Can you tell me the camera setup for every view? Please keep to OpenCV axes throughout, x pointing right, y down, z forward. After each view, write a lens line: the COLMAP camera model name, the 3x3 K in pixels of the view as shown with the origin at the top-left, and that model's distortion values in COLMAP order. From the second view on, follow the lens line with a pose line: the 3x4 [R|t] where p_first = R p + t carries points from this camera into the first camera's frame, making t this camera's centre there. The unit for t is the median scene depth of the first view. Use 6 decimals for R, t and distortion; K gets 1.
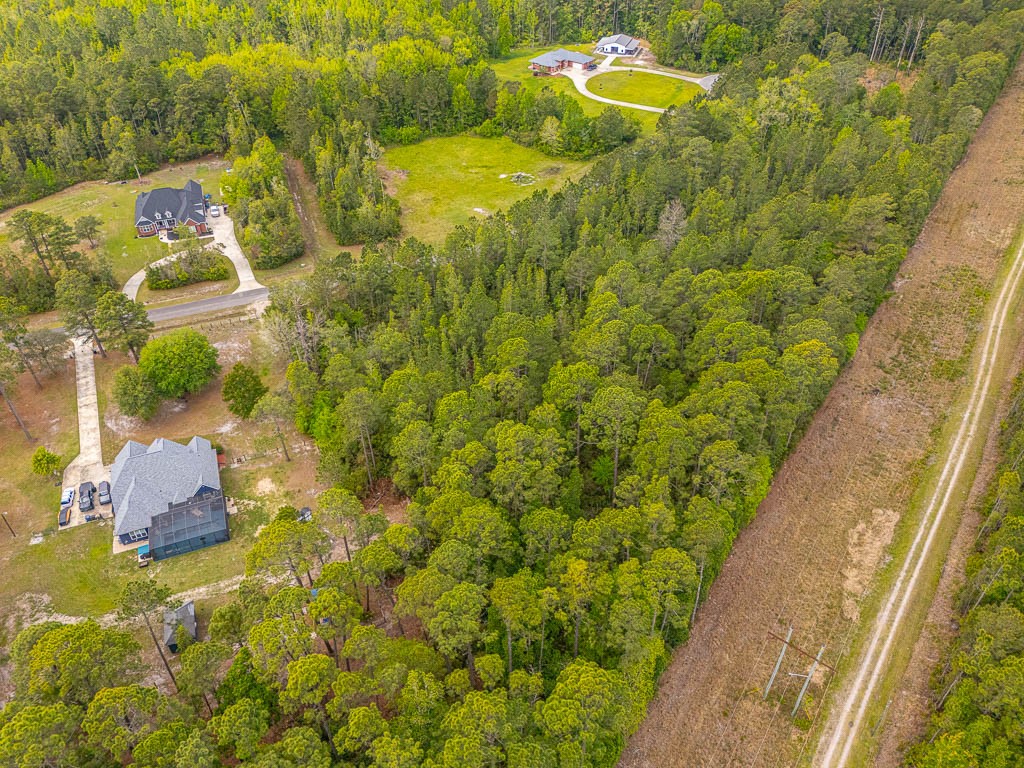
lens RADIAL K [[771.4, 0, 511.4], [0, 771.4, 386.3], [0, 0, 1]] dist [0.059521, -0.083972]
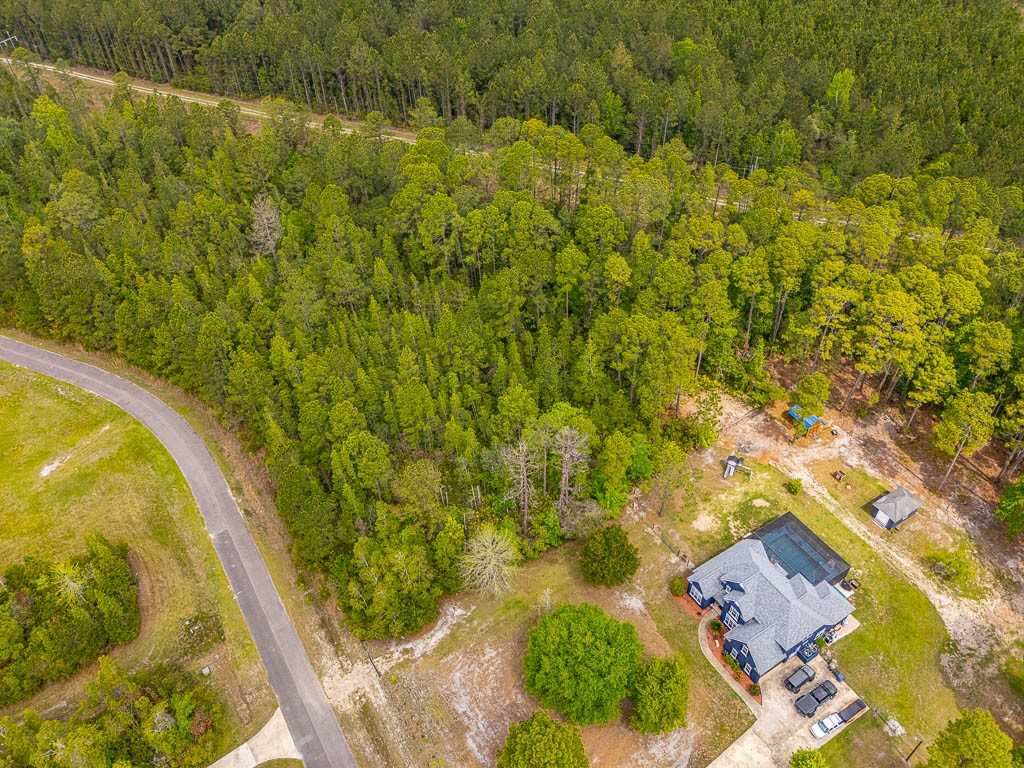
lens RADIAL K [[771.4, 0, 508.7], [0, 771.4, 382.7], [0, 0, 1]] dist [0.059521, -0.083972]
pose [[-0.195473, -0.664645, 0.721137, -0.738457], [0.645095, 0.466709, 0.605009, -0.575862], [-0.738677, 0.583464, 0.337530, 0.704731]]
